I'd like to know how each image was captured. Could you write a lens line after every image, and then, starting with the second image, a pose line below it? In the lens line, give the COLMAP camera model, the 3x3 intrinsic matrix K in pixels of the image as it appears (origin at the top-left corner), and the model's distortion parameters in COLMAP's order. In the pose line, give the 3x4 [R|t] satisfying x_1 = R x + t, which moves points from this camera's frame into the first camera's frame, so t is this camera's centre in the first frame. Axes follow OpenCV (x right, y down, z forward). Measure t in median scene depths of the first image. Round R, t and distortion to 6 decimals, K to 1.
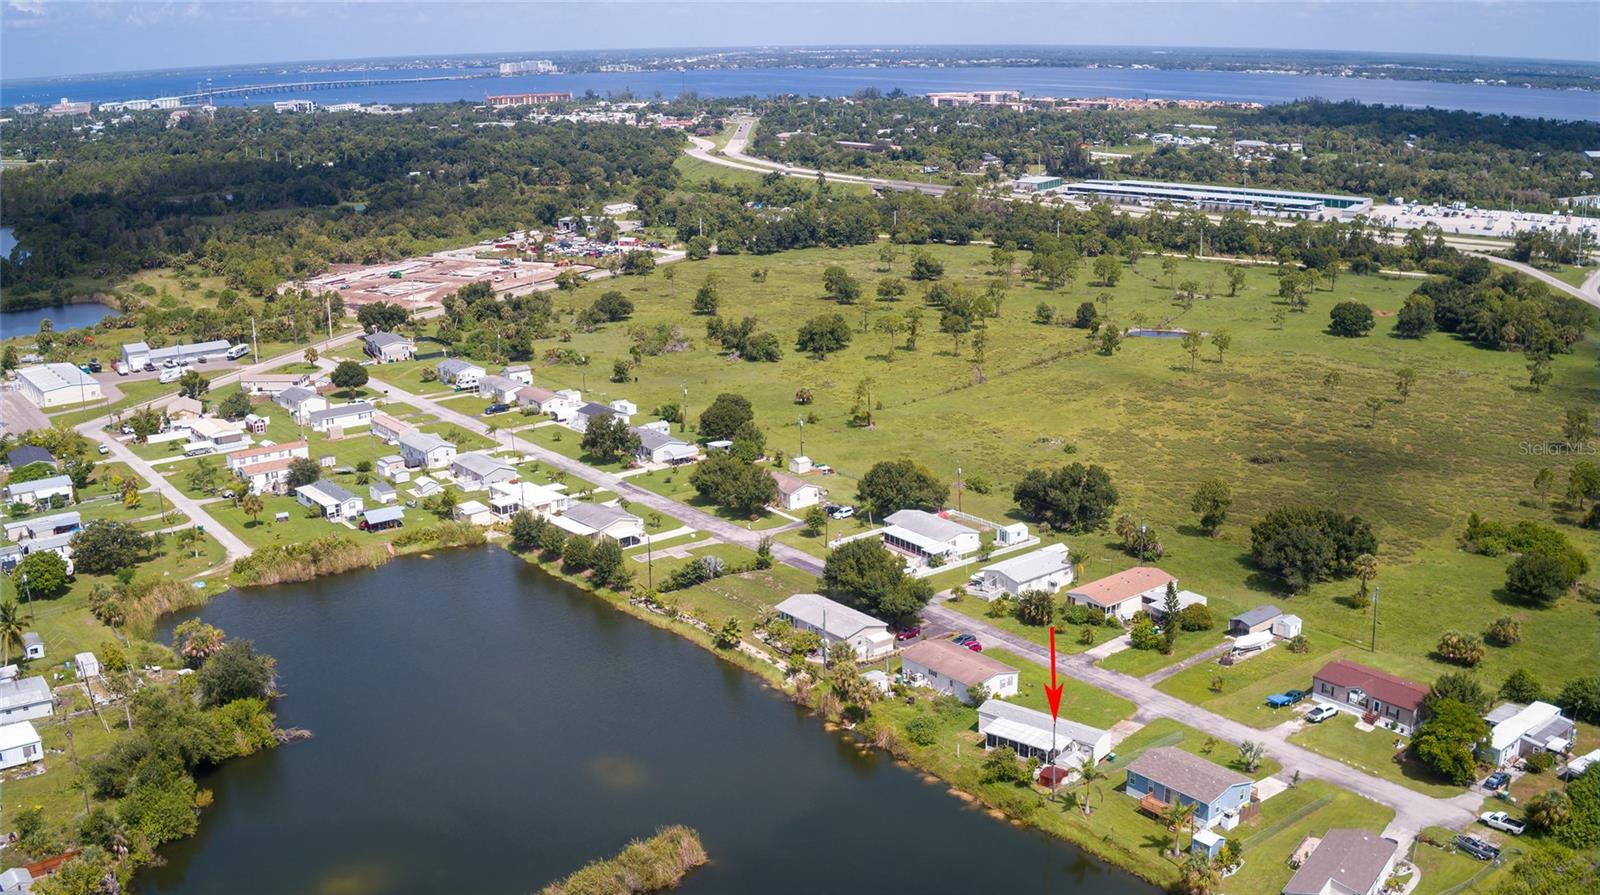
lens RADIAL K [[1552.9, 0, 800.0], [0, 1552.9, 447.5], [0, 0, 1]] dist [-0.214521, 0.030835]
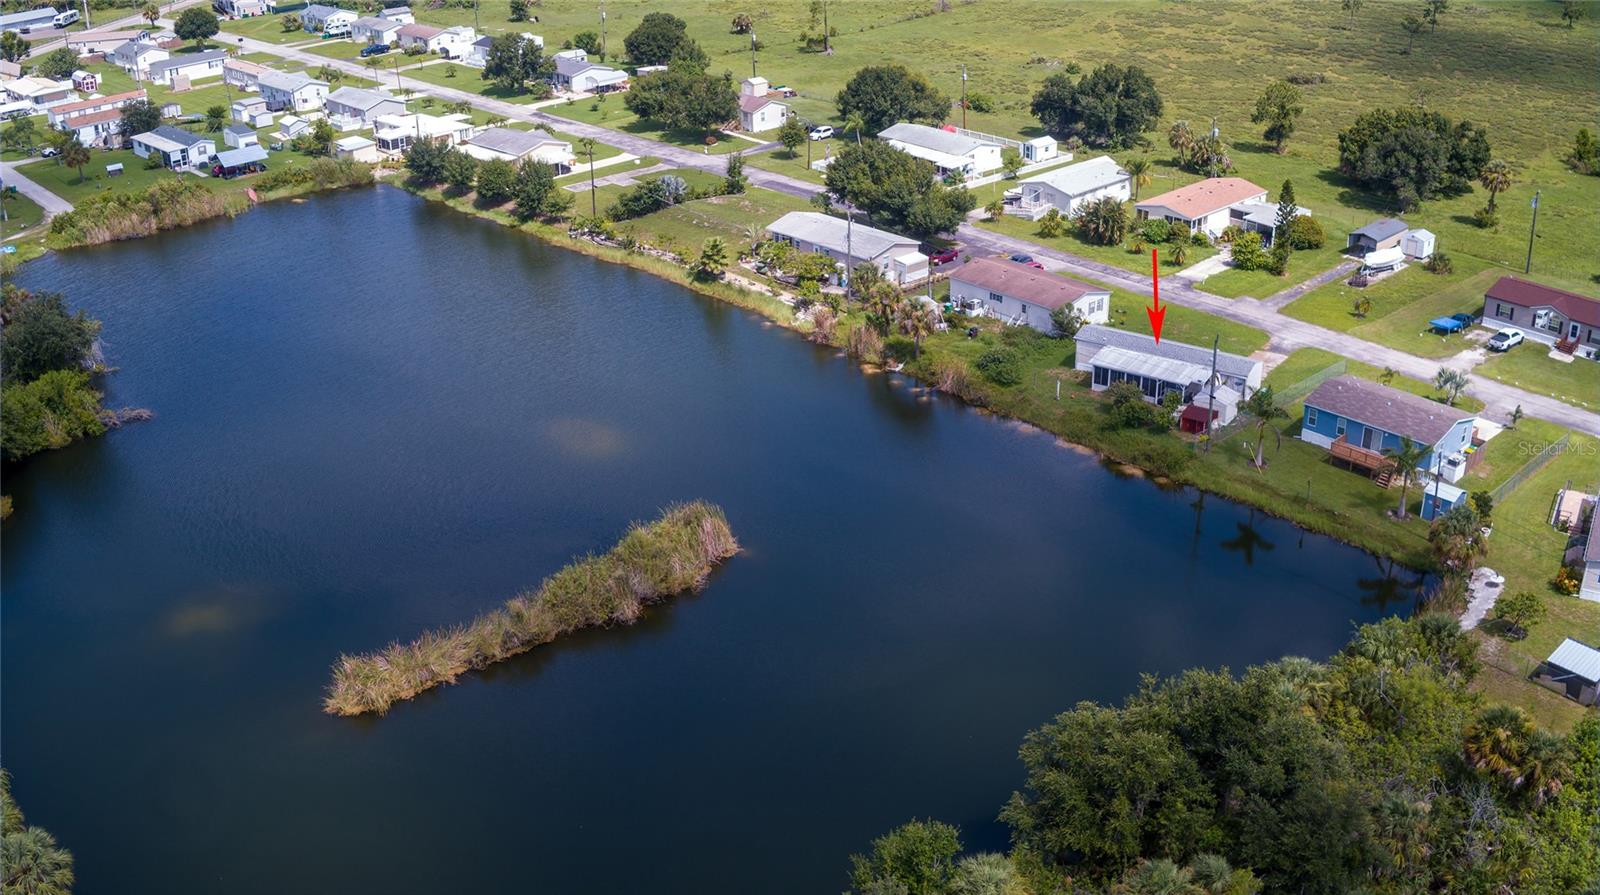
lens RADIAL K [[1552.9, 0, 800.0], [0, 1552.9, 447.5], [0, 0, 1]] dist [-0.214521, 0.030835]
pose [[0.996308, -0.038177, 0.076895, -0.056597], [0.023954, 0.983733, 0.178034, 0.067764], [-0.082440, -0.175534, 0.981015, 0.215206]]
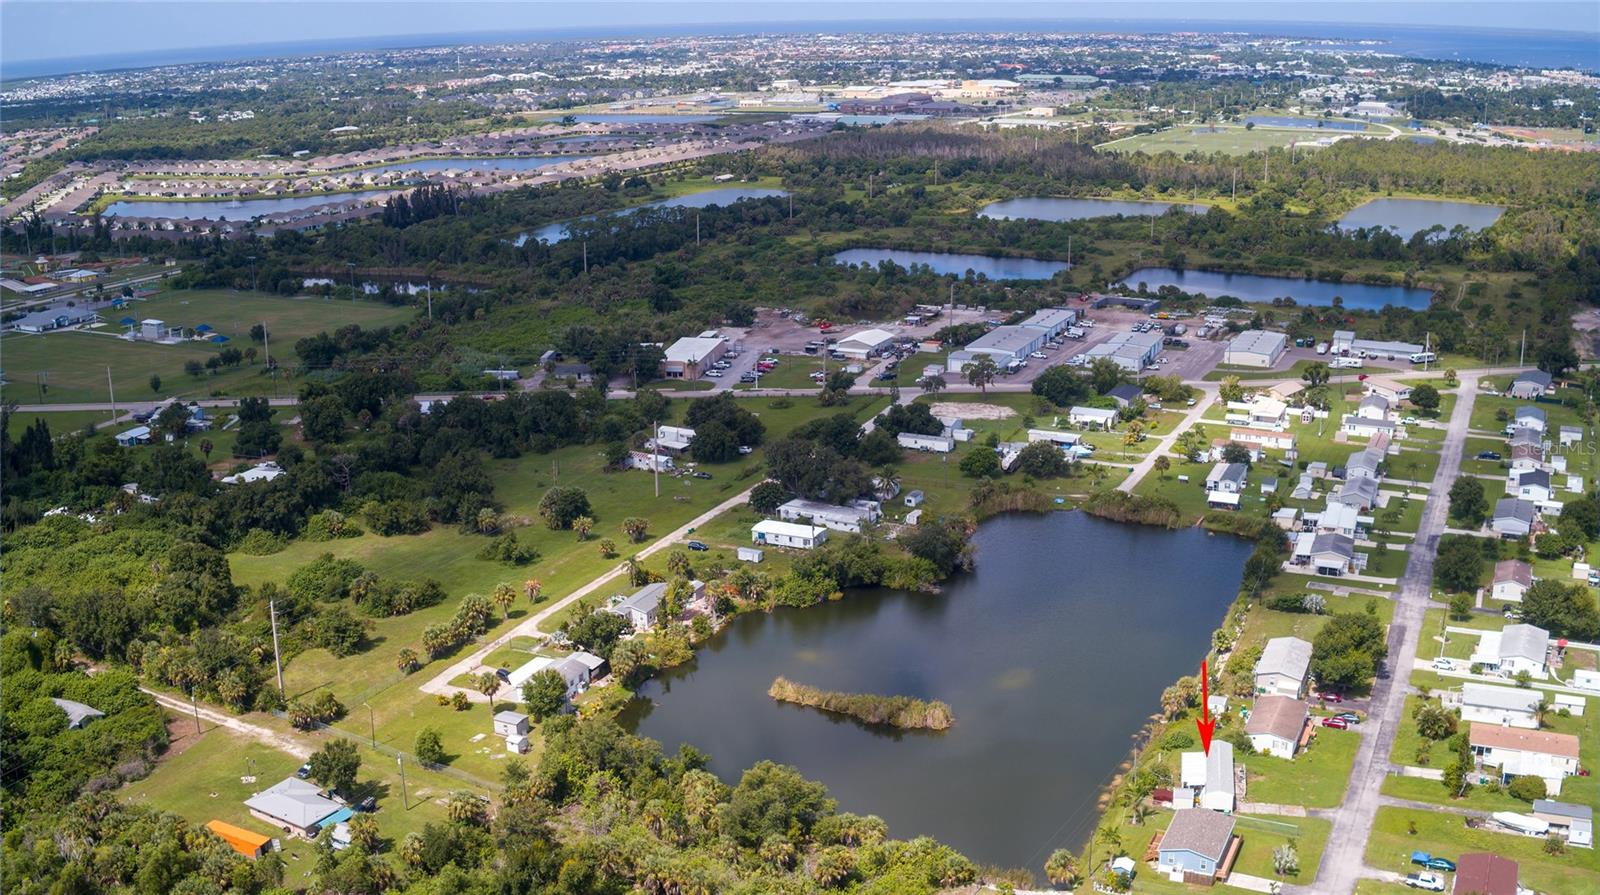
lens RADIAL K [[1552.9, 0, 800.0], [0, 1552.9, 447.5], [0, 0, 1]] dist [-0.214521, 0.030835]
pose [[0.436599, 0.245979, -0.865376, 0.747428], [-0.215275, 0.962517, 0.164981, -0.146066], [0.873521, 0.114263, 0.473187, 0.081240]]
